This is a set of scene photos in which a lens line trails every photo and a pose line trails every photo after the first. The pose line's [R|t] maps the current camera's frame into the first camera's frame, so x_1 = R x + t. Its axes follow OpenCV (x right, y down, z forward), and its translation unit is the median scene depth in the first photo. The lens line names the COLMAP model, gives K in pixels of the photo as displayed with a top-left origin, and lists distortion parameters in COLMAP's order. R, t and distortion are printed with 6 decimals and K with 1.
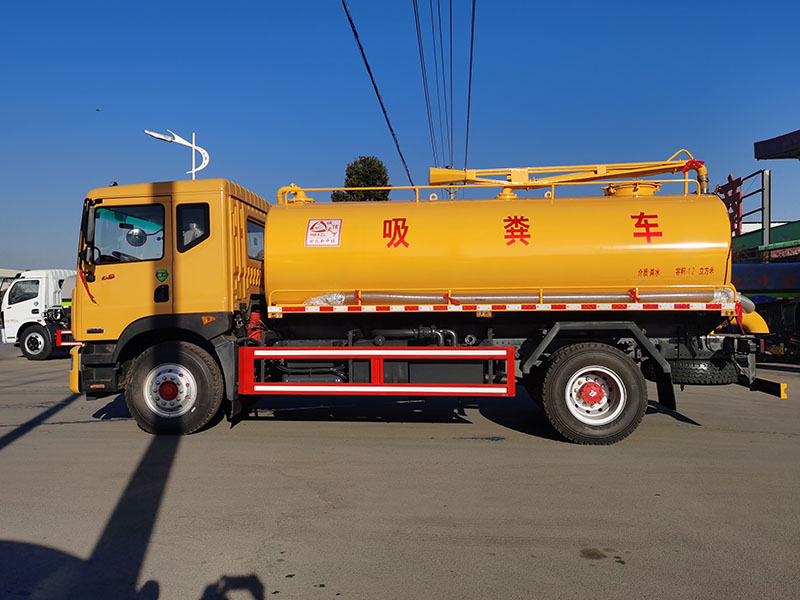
lens RADIAL K [[681.3, 0, 400.0], [0, 681.3, 300.0], [0, 0, 1]] dist [0.053230, 0.001931]
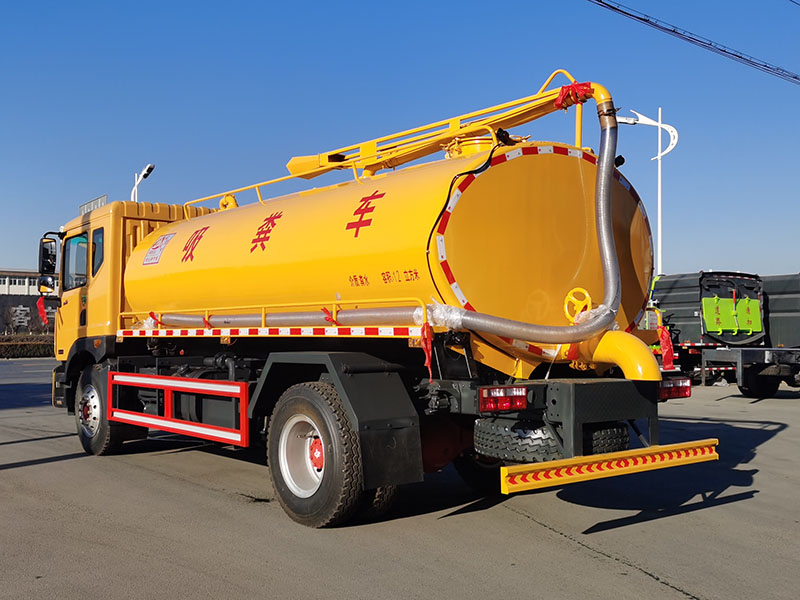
lens RADIAL K [[874.3, 0, 400.0], [0, 874.3, 300.0], [0, 0, 1]] dist [-0.012866, -0.011307]
pose [[0.695958, -0.022955, -0.717715, 0.972220], [0.007684, 0.999670, -0.024522, 0.000182], [0.718041, 0.011552, 0.695905, 0.420802]]
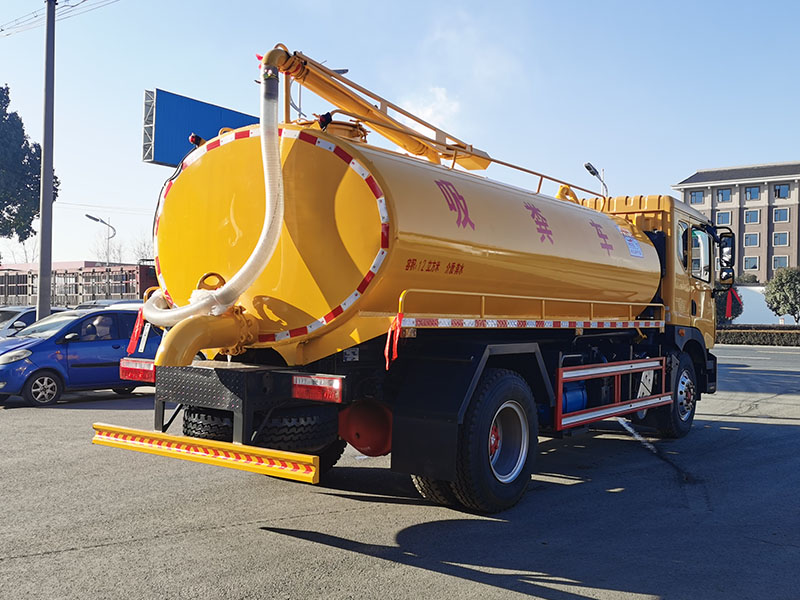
lens RADIAL K [[831.4, 0, 400.0], [0, 831.4, 300.0], [0, 0, 1]] dist [0.015744, 0.004287]
pose [[-0.515824, -0.018827, -0.856488, 1.053673], [-0.002153, 0.999784, -0.020681, 0.008623], [0.856692, -0.008823, -0.515753, 1.321774]]
